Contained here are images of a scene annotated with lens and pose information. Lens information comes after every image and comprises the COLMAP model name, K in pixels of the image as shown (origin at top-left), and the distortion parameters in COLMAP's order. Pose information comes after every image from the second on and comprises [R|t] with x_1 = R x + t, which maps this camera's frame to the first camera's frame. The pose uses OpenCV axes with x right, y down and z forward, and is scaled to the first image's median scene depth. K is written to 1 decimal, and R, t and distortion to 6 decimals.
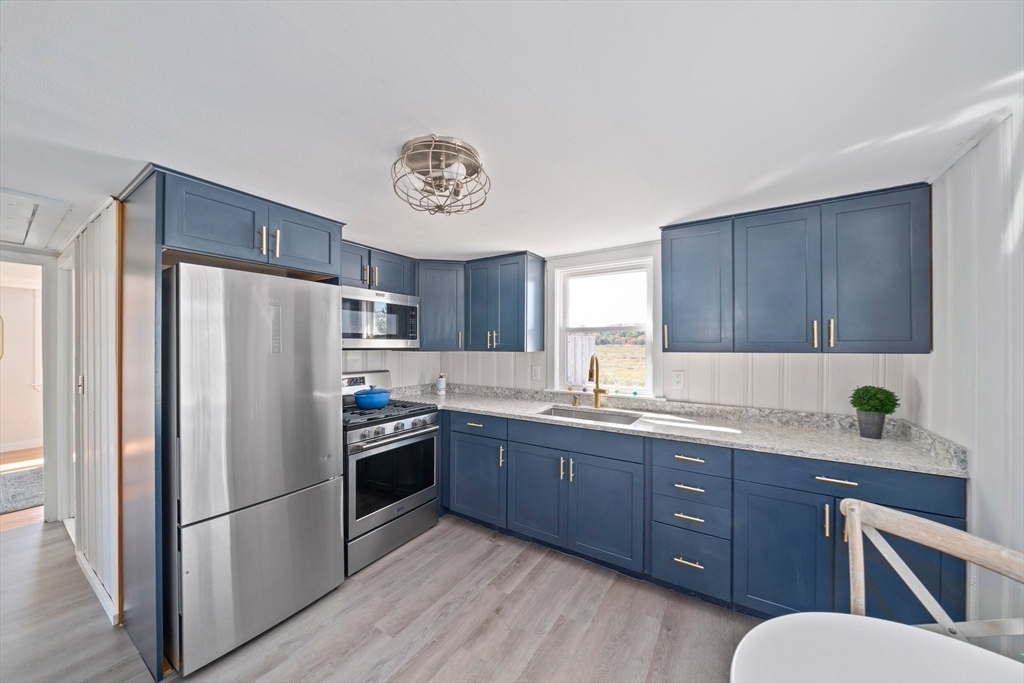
lens RADIAL K [[356.8, 0, 517.1], [0, 356.8, 345.0], [0, 0, 1]] dist [0.000147, -0.000010]
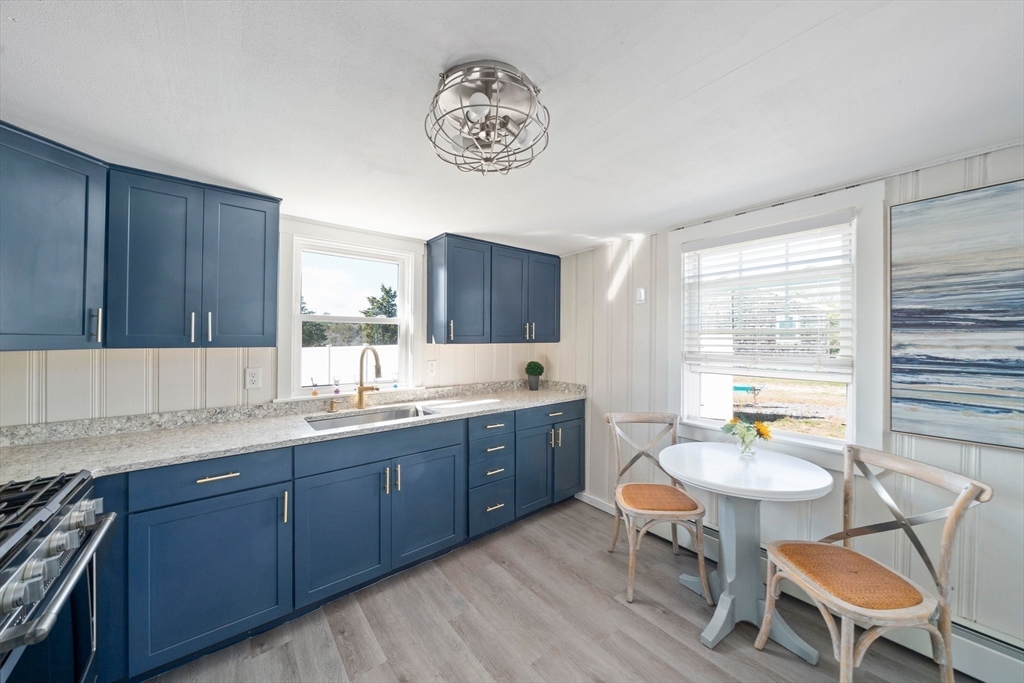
lens RADIAL K [[356.8, 0, 514.0], [0, 356.8, 339.7], [0, 0, 1]] dist [0.000147, -0.000010]
pose [[0.313421, -0.000582, 0.949614, -0.630854], [-0.001527, 0.999998, 0.001117, 0.004784], [-0.949613, -0.001800, 0.313420, 0.470318]]
